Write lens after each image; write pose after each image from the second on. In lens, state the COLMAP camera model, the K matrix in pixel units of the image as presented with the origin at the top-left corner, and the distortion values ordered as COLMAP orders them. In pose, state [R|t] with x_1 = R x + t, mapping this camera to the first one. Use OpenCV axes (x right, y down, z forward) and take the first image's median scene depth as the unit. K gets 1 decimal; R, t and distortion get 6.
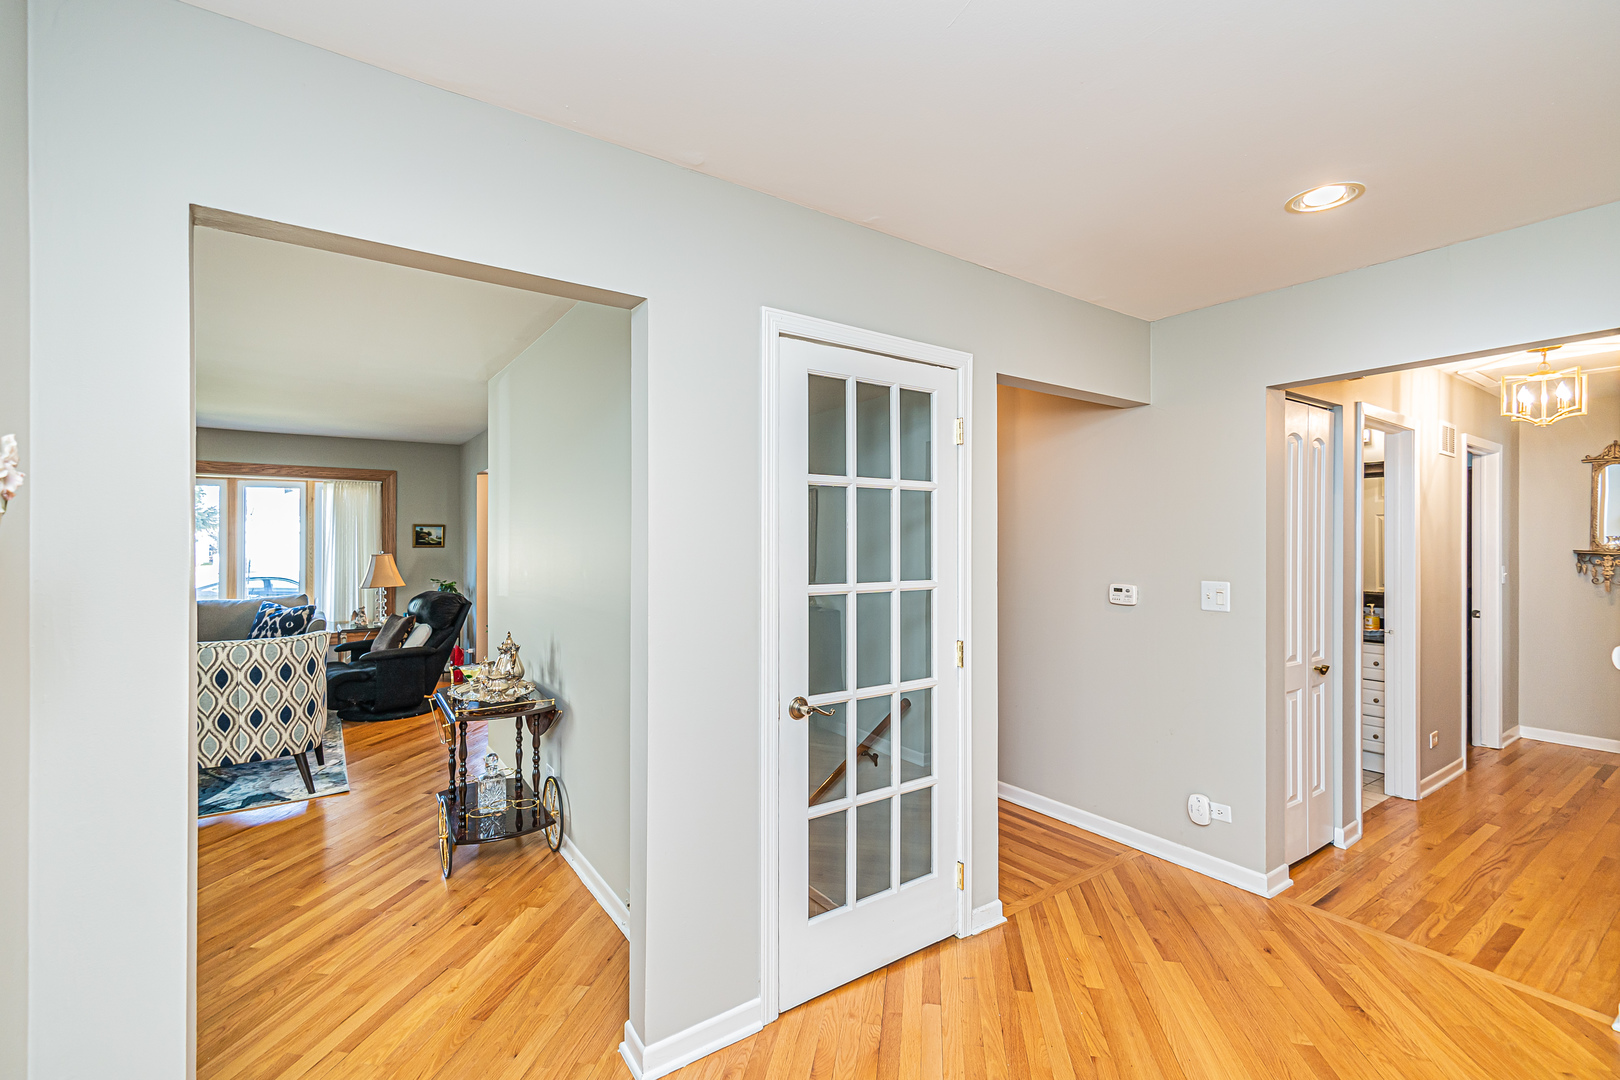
lens RADIAL K [[697.8, 0, 802.1], [0, 697.8, 533.6], [0, 0, 1]] dist [0.000201, 0.000257]
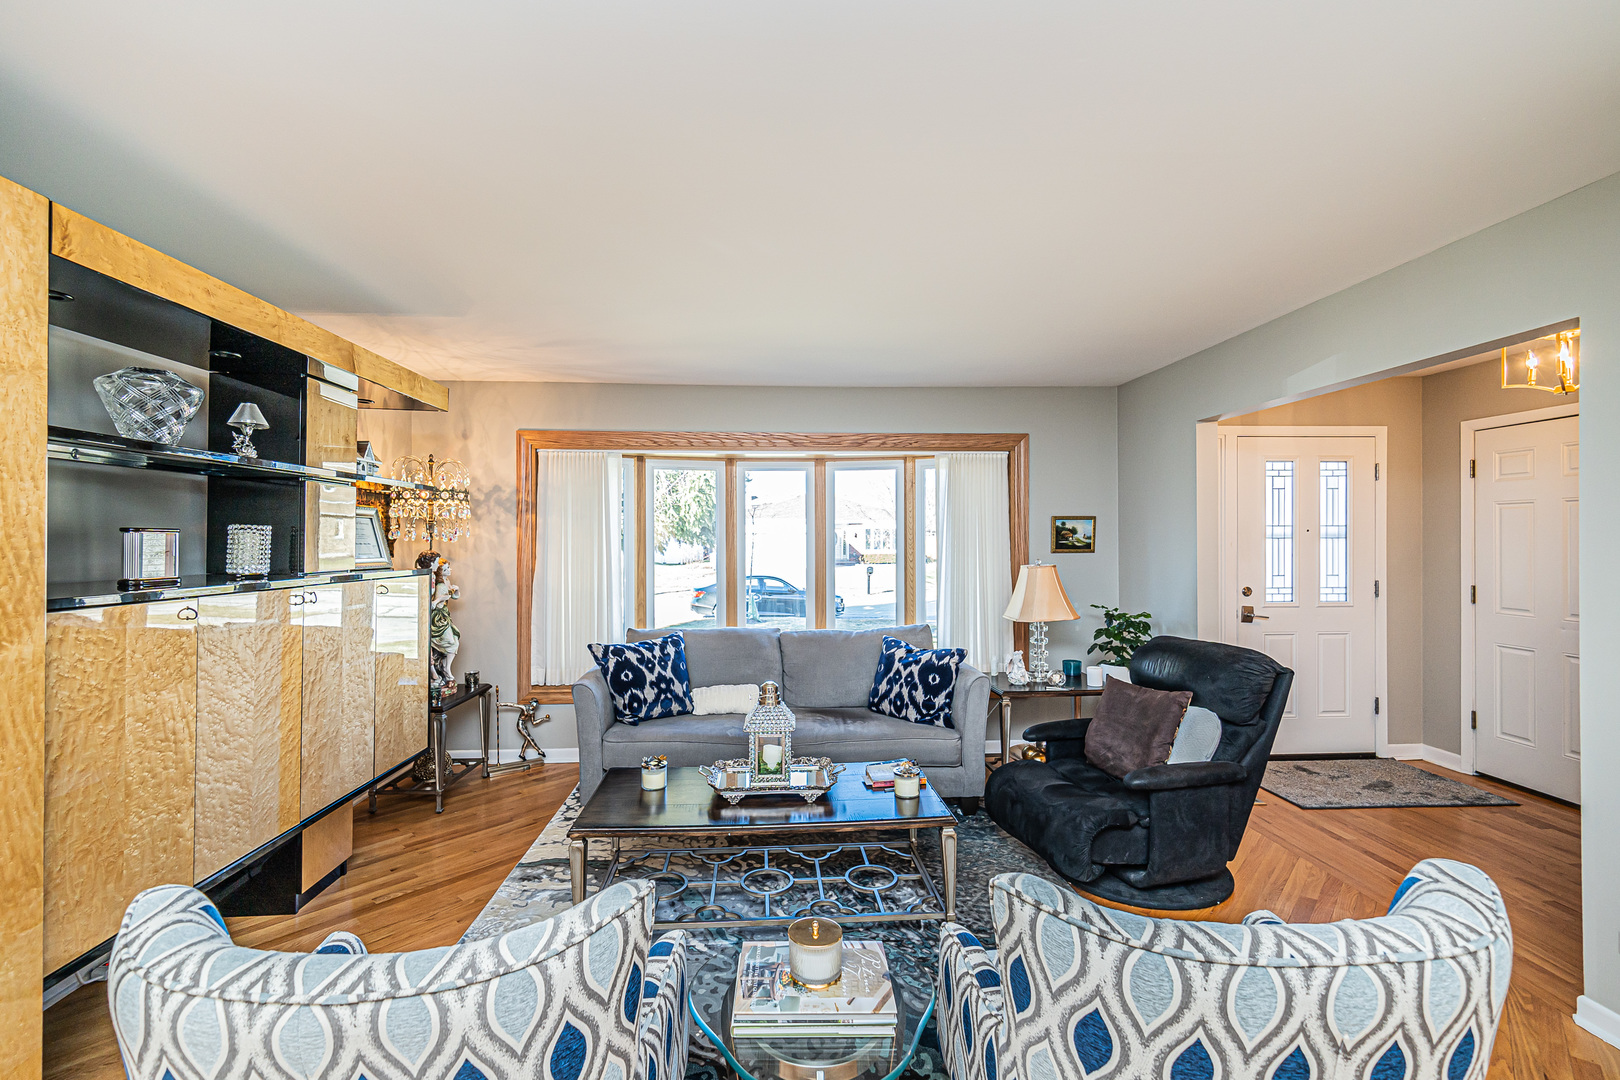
lens RADIAL K [[697.8, 0, 802.1], [0, 697.8, 533.6], [0, 0, 1]] dist [0.000201, 0.000257]
pose [[0.854665, -0.011401, -0.519055, -0.504006], [0.013209, 0.999913, -0.000212, -0.000473], [0.519012, -0.006675, 0.854741, 0.403977]]
